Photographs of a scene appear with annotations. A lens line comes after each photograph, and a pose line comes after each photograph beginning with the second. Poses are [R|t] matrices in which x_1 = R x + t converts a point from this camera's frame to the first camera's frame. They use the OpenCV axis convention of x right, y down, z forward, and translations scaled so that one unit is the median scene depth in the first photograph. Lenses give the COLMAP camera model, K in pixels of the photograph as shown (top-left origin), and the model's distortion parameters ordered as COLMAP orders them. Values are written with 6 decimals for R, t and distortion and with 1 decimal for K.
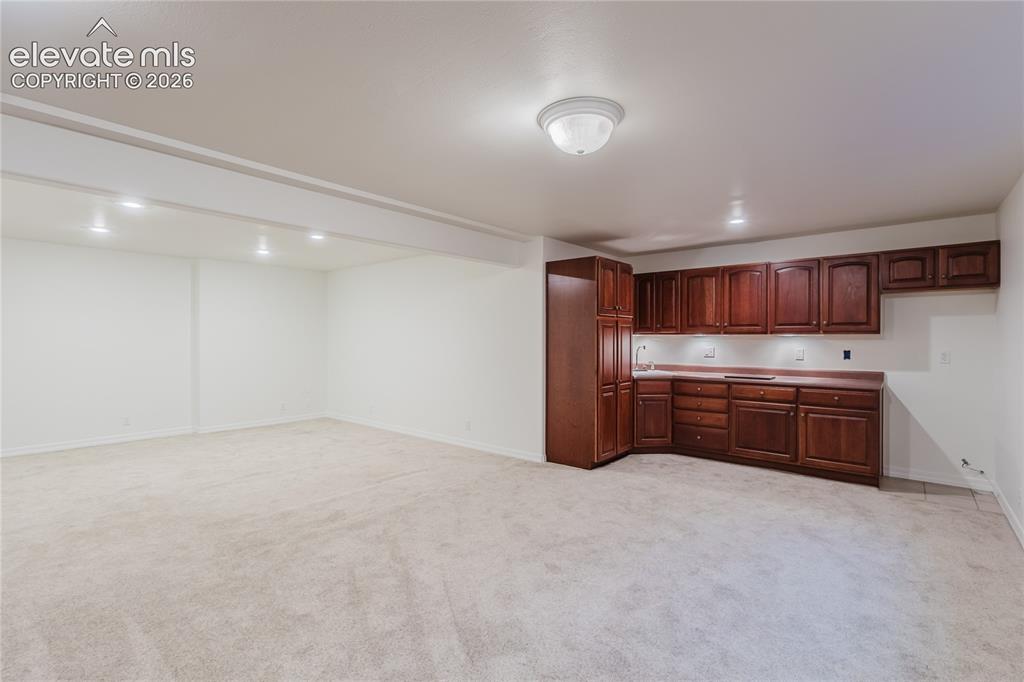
lens RADIAL K [[472.8, 0, 514.1], [0, 472.8, 336.3], [0, 0, 1]] dist [-0.002823, -0.000601]
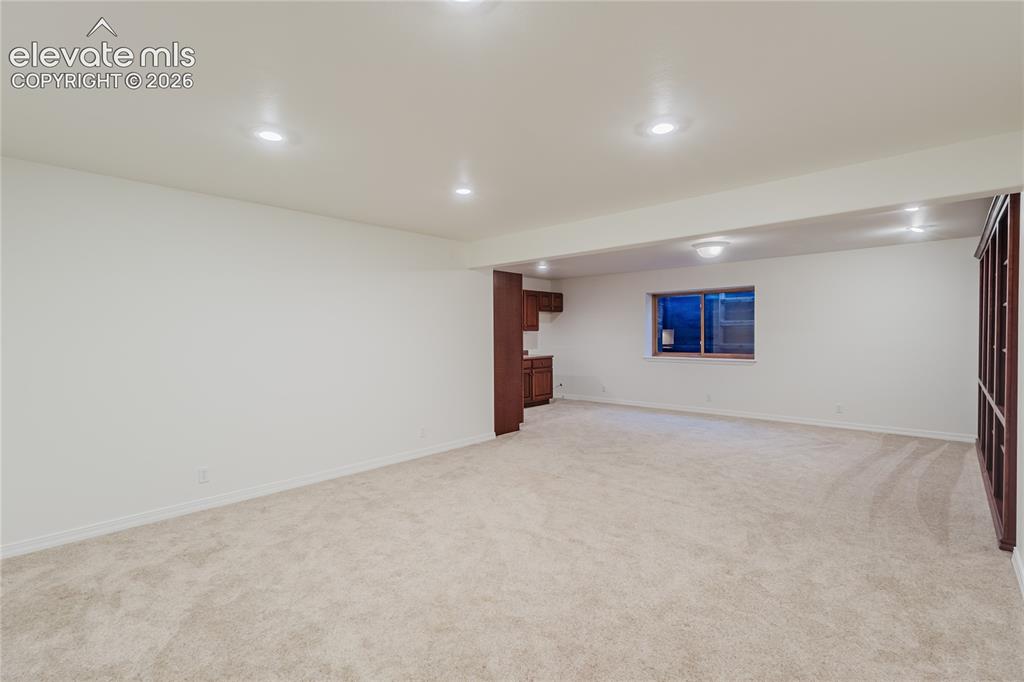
lens RADIAL K [[472.8, 0, 514.2], [0, 472.8, 342.0], [0, 0, 1]] dist [-0.002823, -0.000601]
pose [[0.049268, -0.018315, 0.998618, -1.165772], [0.012949, 0.999760, 0.017697, 0.003957], [-0.998702, 0.012059, 0.049493, 0.919668]]
